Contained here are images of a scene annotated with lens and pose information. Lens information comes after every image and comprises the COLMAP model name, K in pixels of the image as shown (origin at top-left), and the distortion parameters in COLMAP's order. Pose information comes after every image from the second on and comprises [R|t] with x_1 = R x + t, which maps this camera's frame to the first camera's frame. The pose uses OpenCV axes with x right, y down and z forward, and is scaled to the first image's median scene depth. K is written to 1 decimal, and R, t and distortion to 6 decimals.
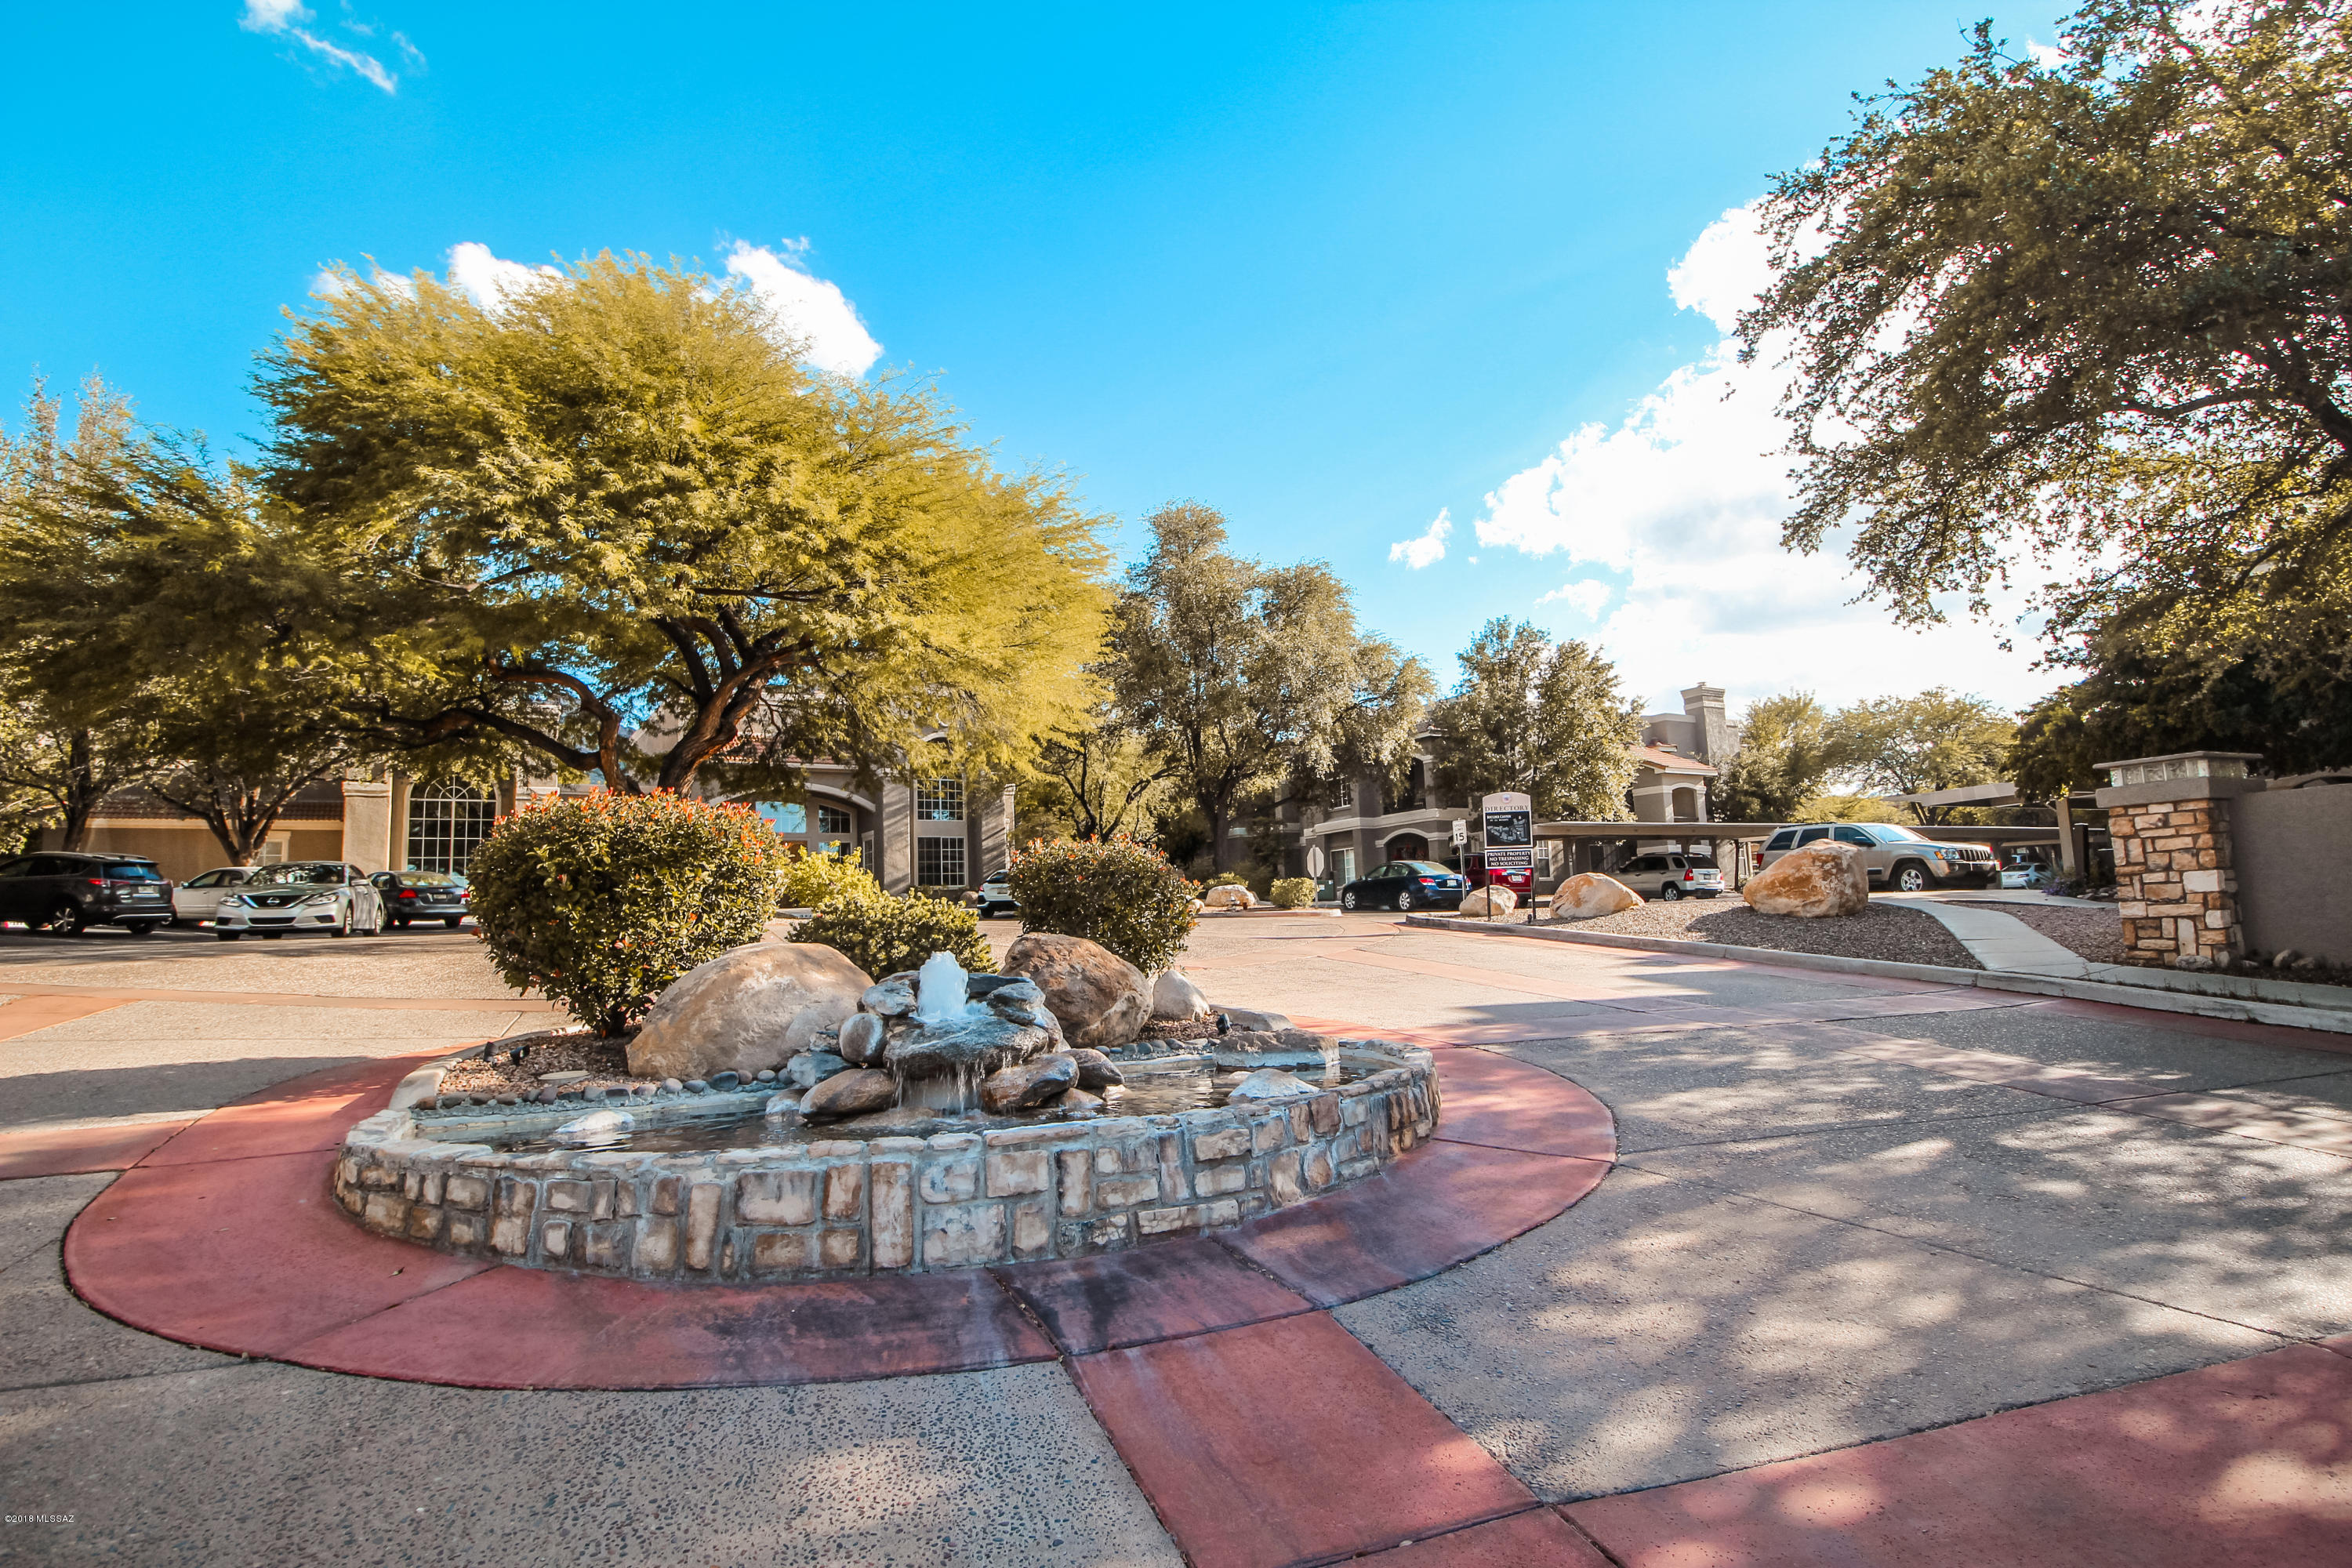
lens RADIAL K [[1258.1, 0, 1172.2], [0, 1258.1, 767.9], [0, 0, 1]] dist [0.001937, -0.010725]
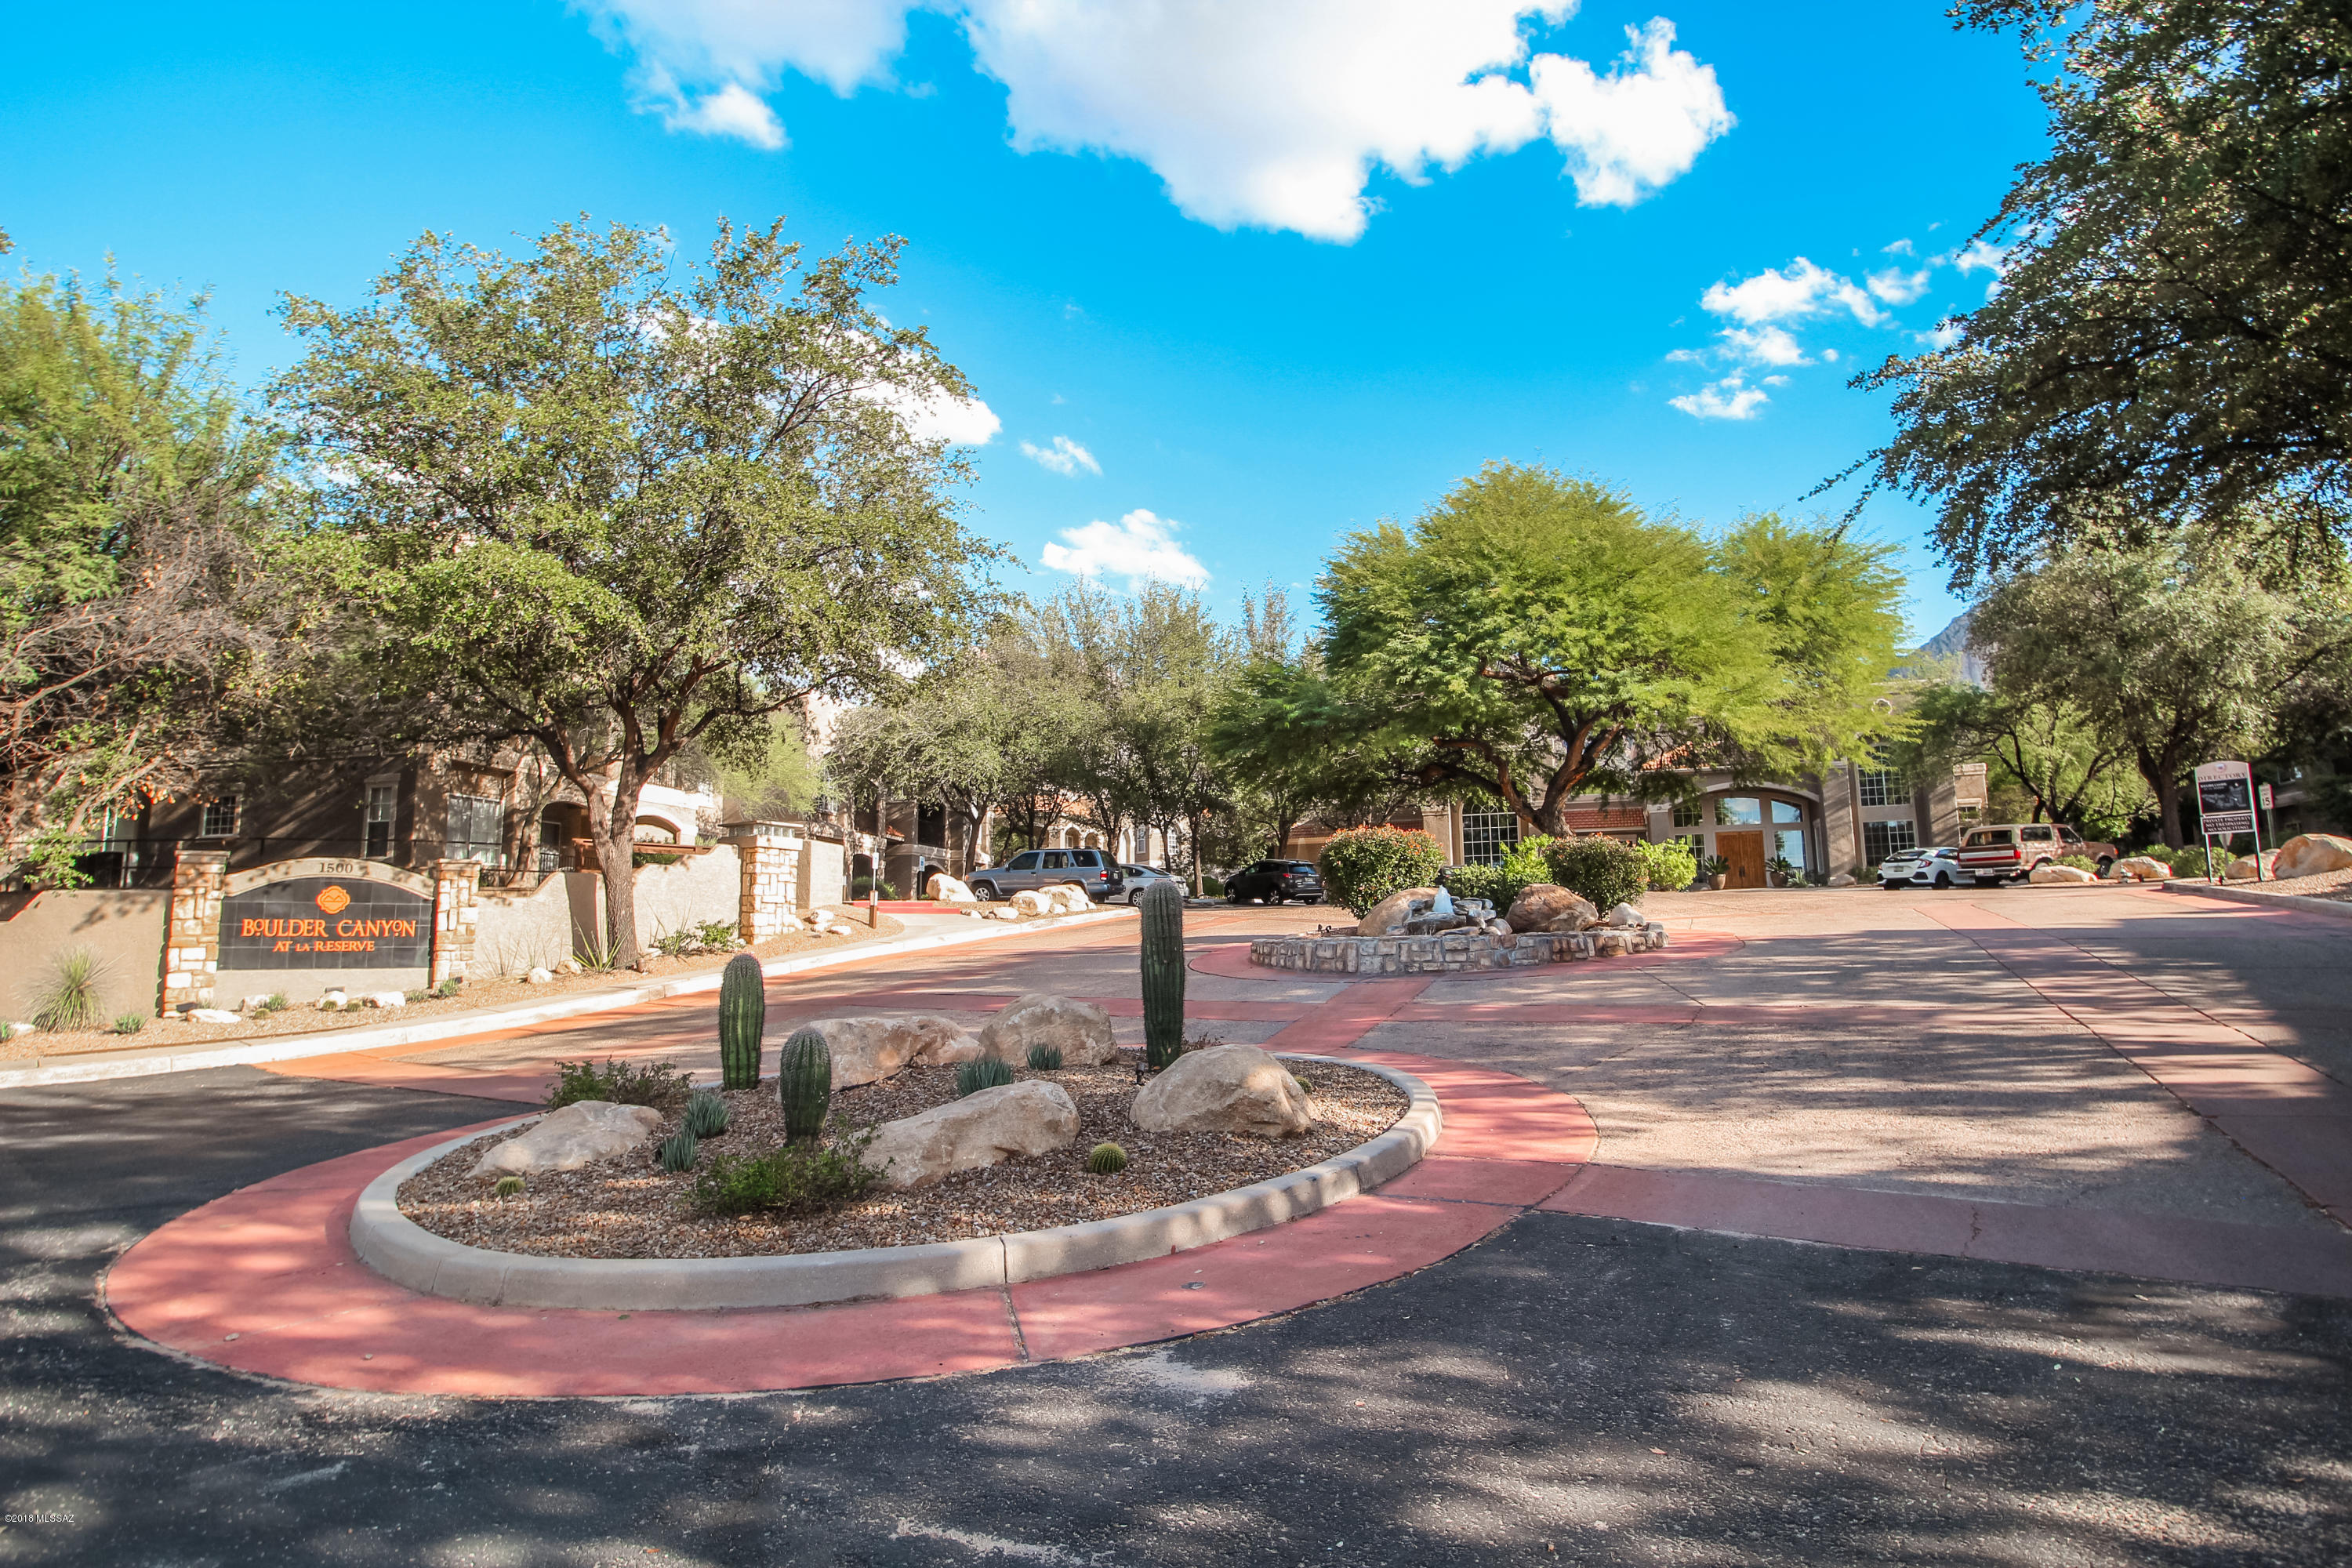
lens RADIAL K [[1258.1, 0, 1165.9], [0, 1258.1, 785.5], [0, 0, 1]] dist [0.001937, -0.010725]
pose [[0.653758, -0.074818, -0.752996, 0.552907], [0.090489, 0.995689, -0.020369, -0.023539], [0.751274, -0.054821, 0.657710, -0.432275]]
